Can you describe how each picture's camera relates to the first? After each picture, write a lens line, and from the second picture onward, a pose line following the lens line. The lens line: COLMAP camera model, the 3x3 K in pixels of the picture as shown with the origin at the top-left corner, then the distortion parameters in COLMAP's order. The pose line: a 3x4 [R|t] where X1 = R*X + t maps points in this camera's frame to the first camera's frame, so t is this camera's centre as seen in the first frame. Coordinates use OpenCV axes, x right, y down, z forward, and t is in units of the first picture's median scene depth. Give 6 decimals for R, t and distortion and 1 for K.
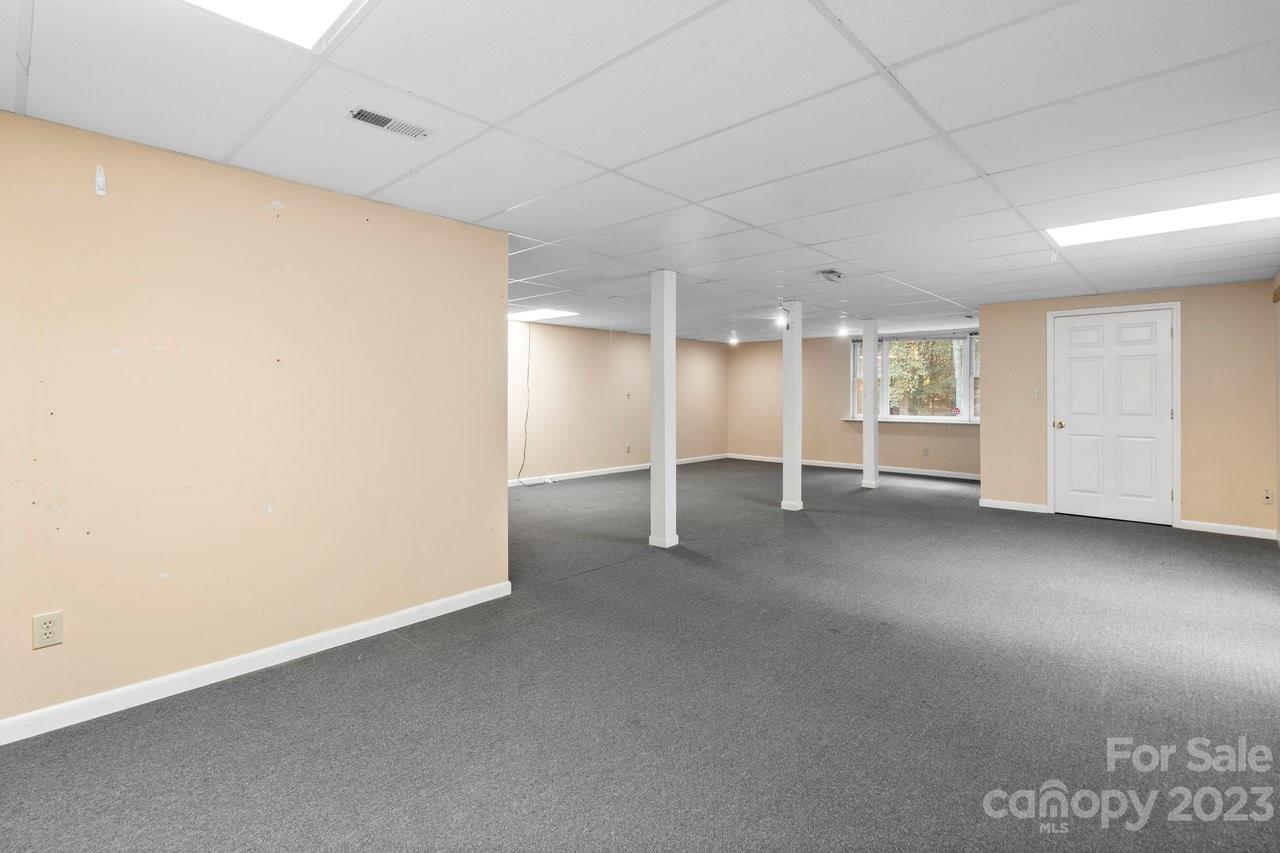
lens RADIAL K [[588.0, 0, 644.0], [0, 588.0, 397.0], [0, 0, 1]] dist [0.001258, 0.000345]
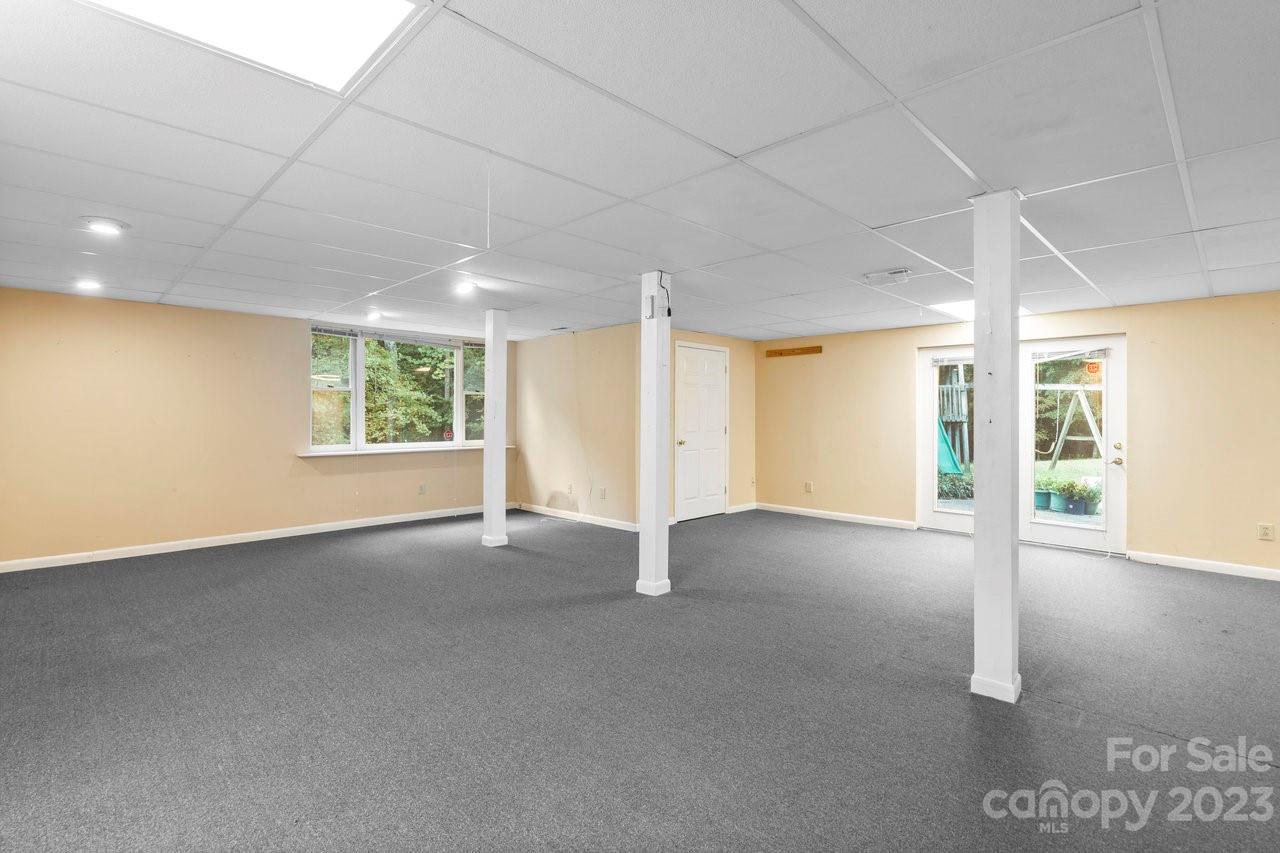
lens RADIAL K [[588.0, 0, 644.0], [0, 588.0, 397.0], [0, 0, 1]] dist [0.001258, 0.000345]
pose [[0.025993, 0.027371, 0.999287, -0.420772], [0.000776, 0.999624, -0.027400, -0.008163], [-0.999662, 0.001488, 0.025962, 1.047568]]
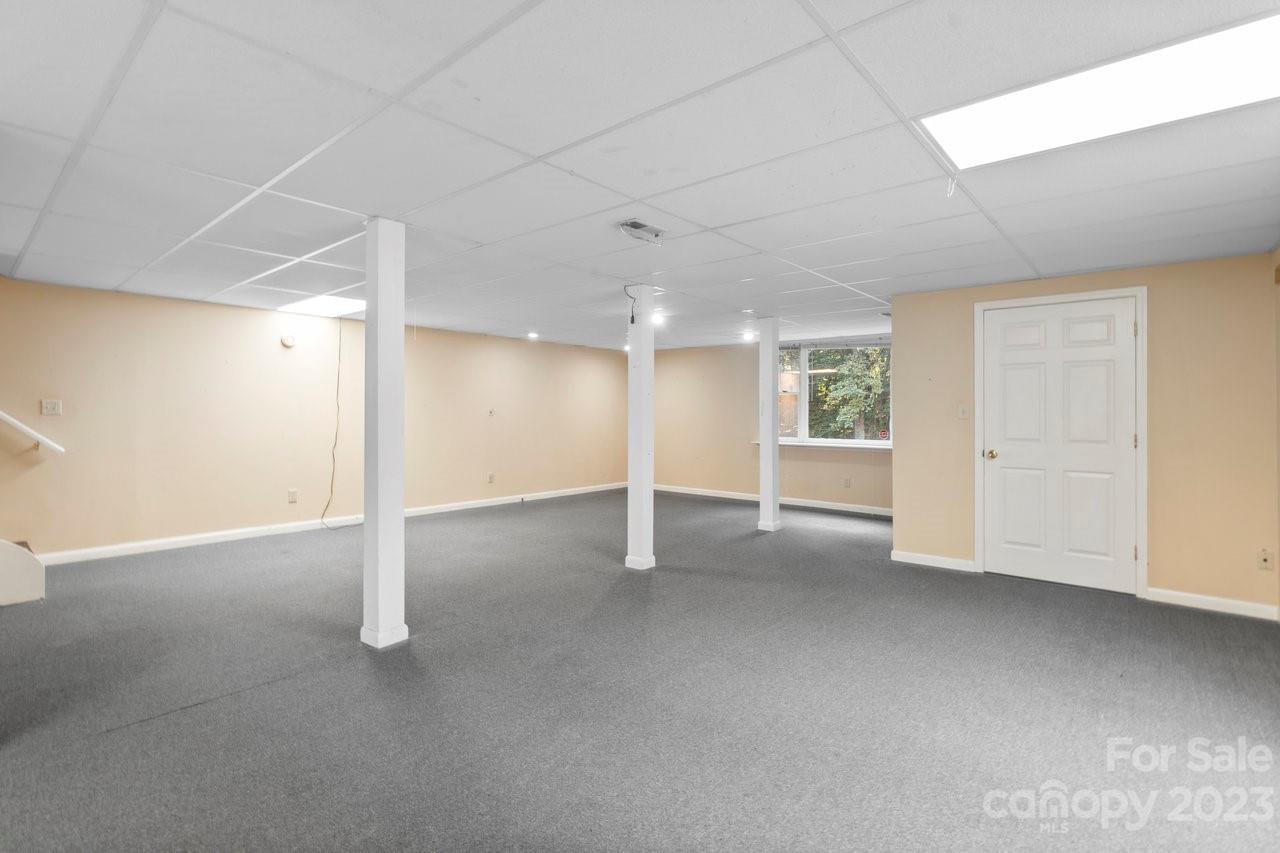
lens RADIAL K [[600.1, 0, 639.4], [0, 600.1, 412.3], [0, 0, 1]] dist [-0.000020, -0.000298]
pose [[0.999157, 0.004726, 0.040790, 0.231065], [-0.004520, 0.999977, -0.005125, 0.000128], [-0.040813, 0.004936, 0.999155, 0.258725]]
